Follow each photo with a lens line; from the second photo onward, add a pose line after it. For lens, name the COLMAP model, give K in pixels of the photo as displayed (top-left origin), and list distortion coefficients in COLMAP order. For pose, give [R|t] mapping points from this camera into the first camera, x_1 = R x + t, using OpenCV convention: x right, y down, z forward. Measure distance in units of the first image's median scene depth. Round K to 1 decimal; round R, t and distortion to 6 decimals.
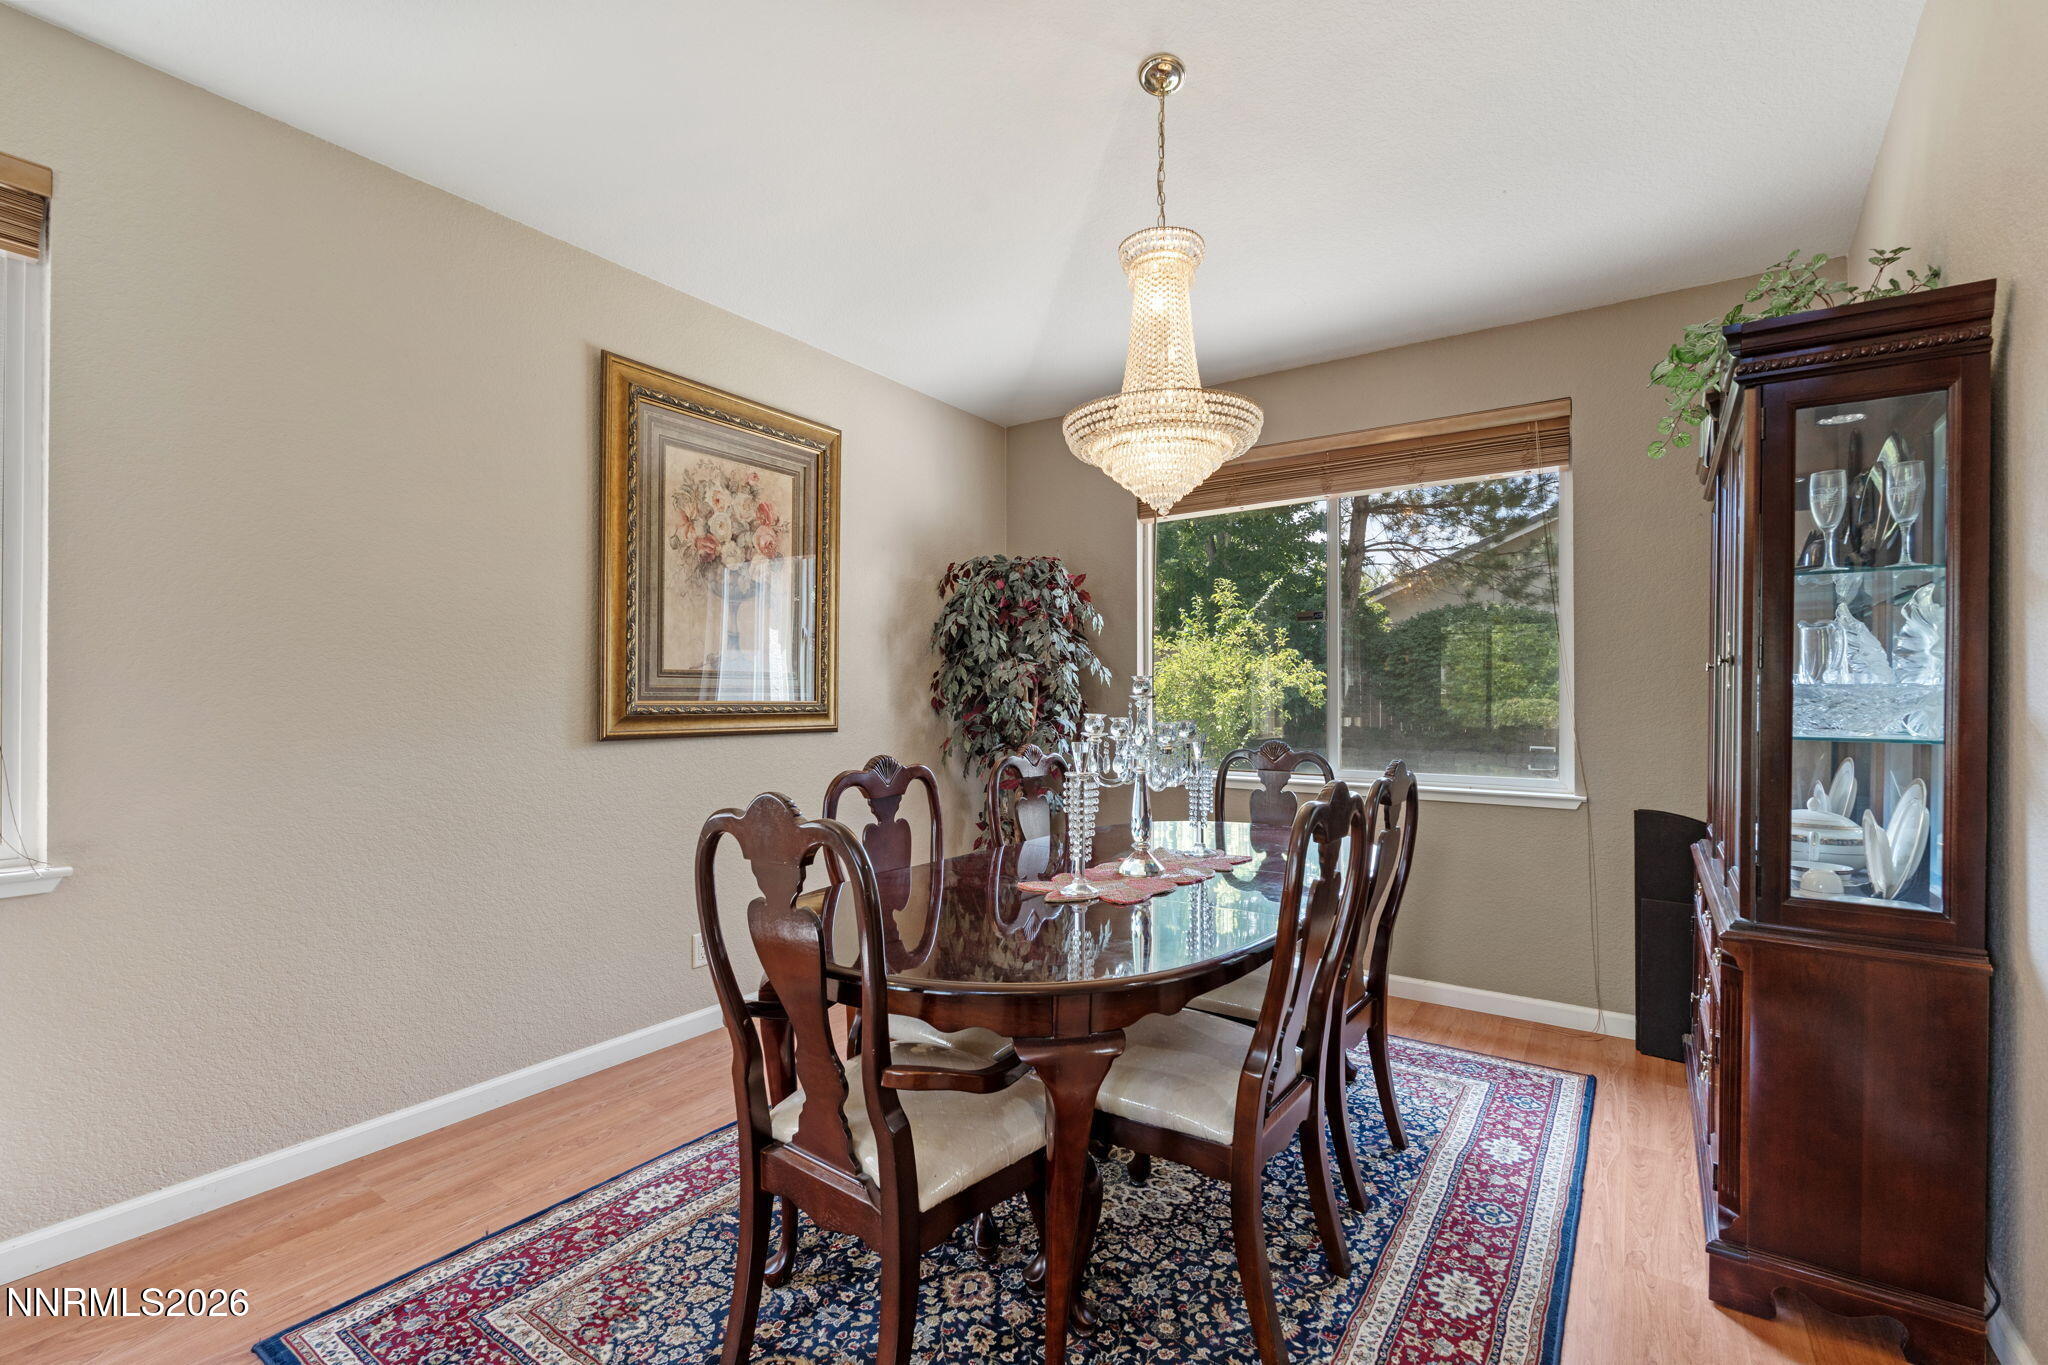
lens RADIAL K [[904.7, 0, 1021.3], [0, 904.7, 695.9], [0, 0, 1]] dist [0.003057, 0.000293]
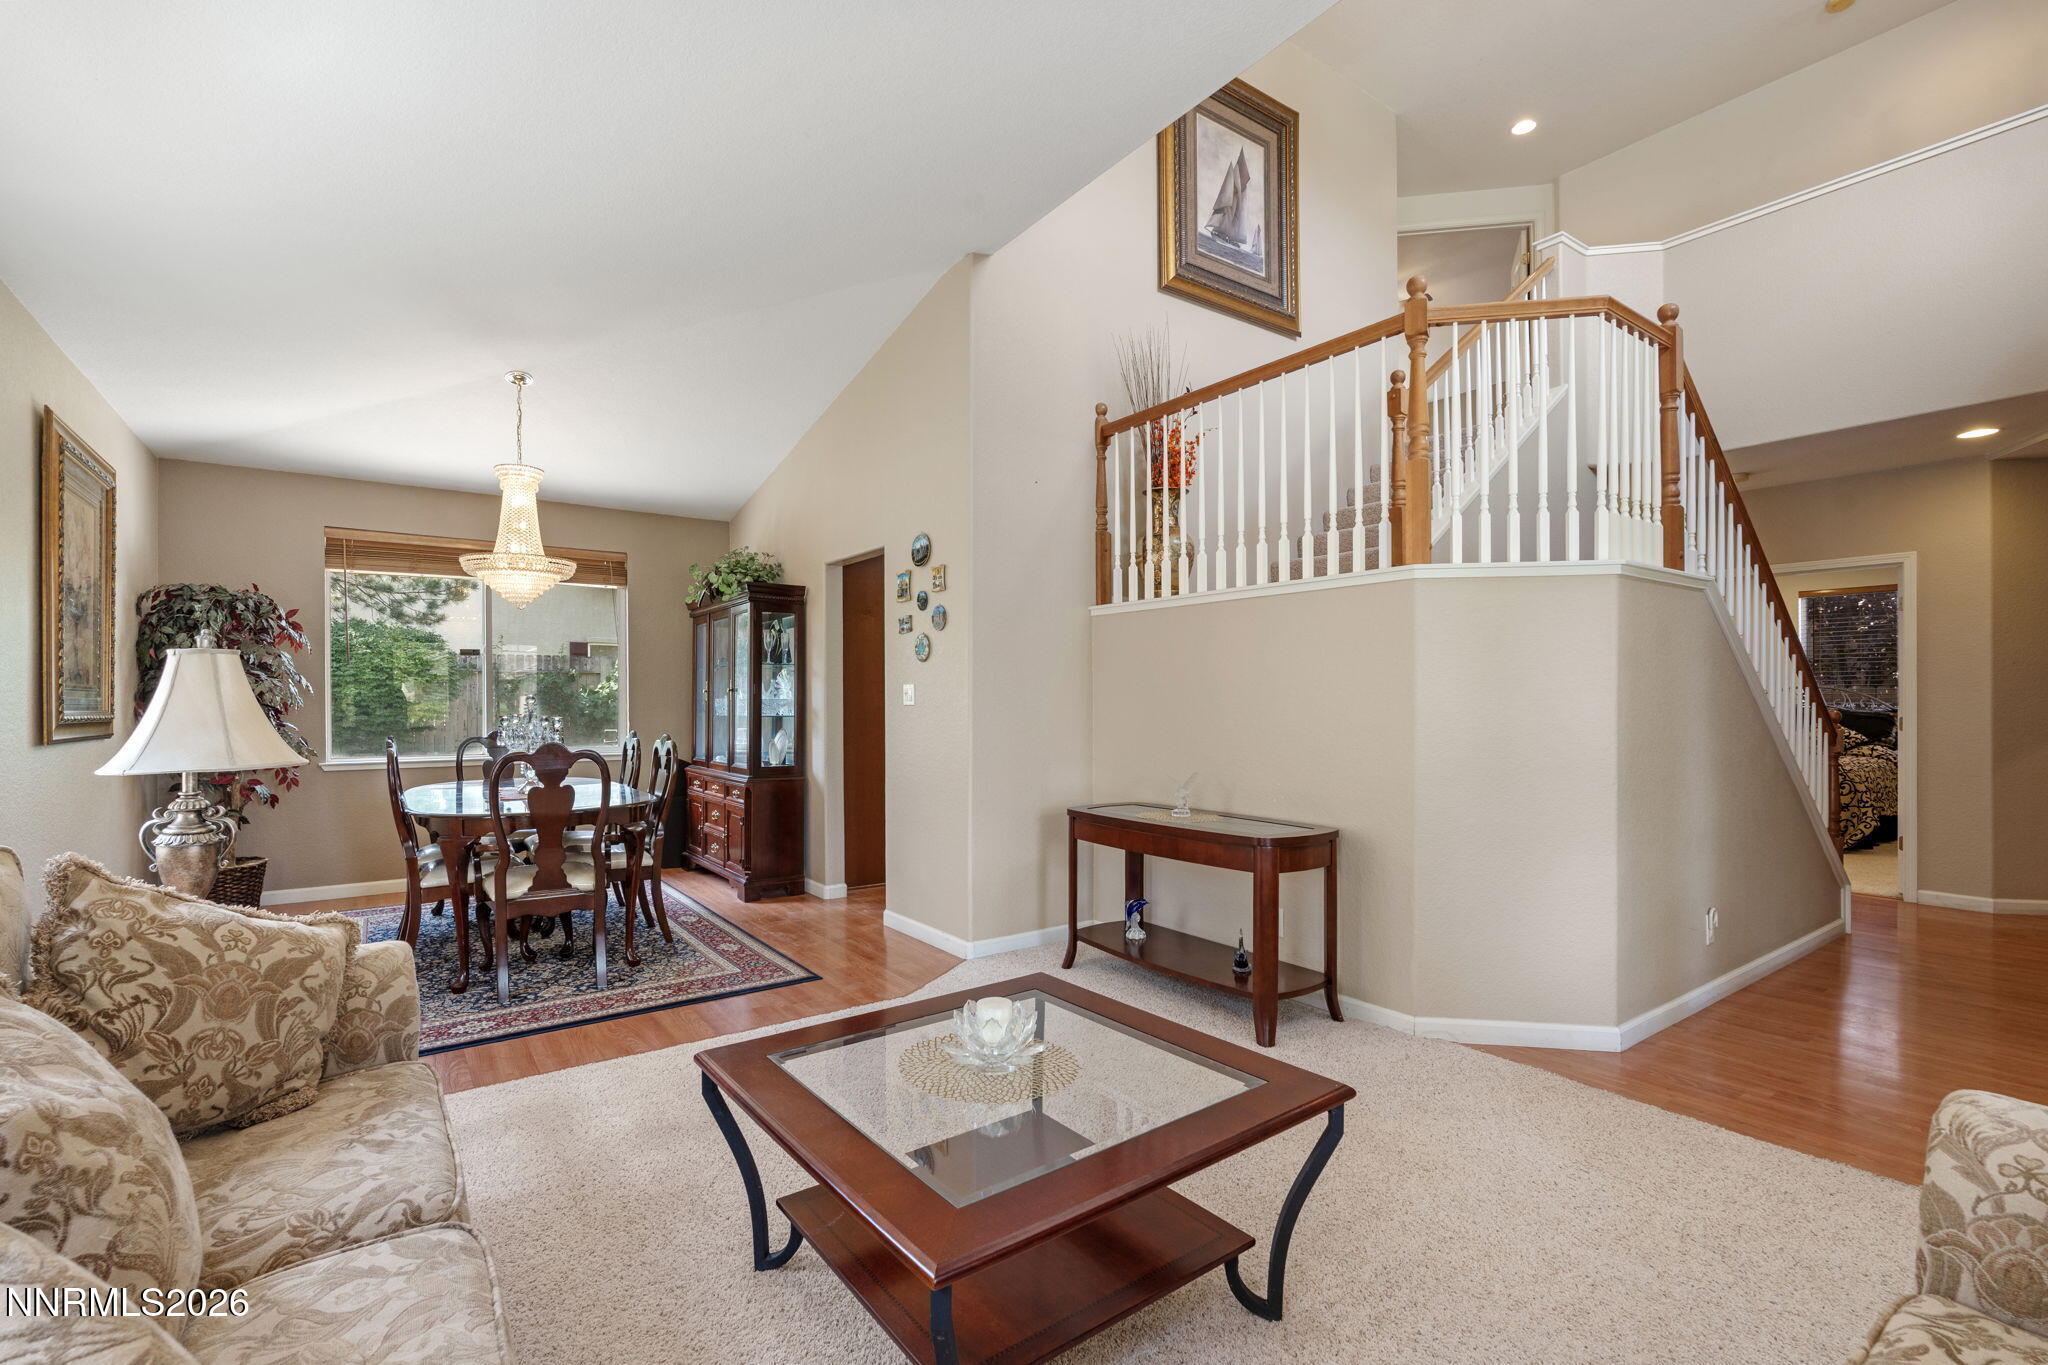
lens RADIAL K [[904.7, 0, 1021.6], [0, 904.7, 696.1], [0, 0, 1]] dist [0.003057, 0.000293]
pose [[0.330479, 0.001871, 0.943812, -1.302854], [0.003636, 0.999988, -0.003255, -0.005176], [-0.943806, 0.004507, 0.330468, -0.635351]]
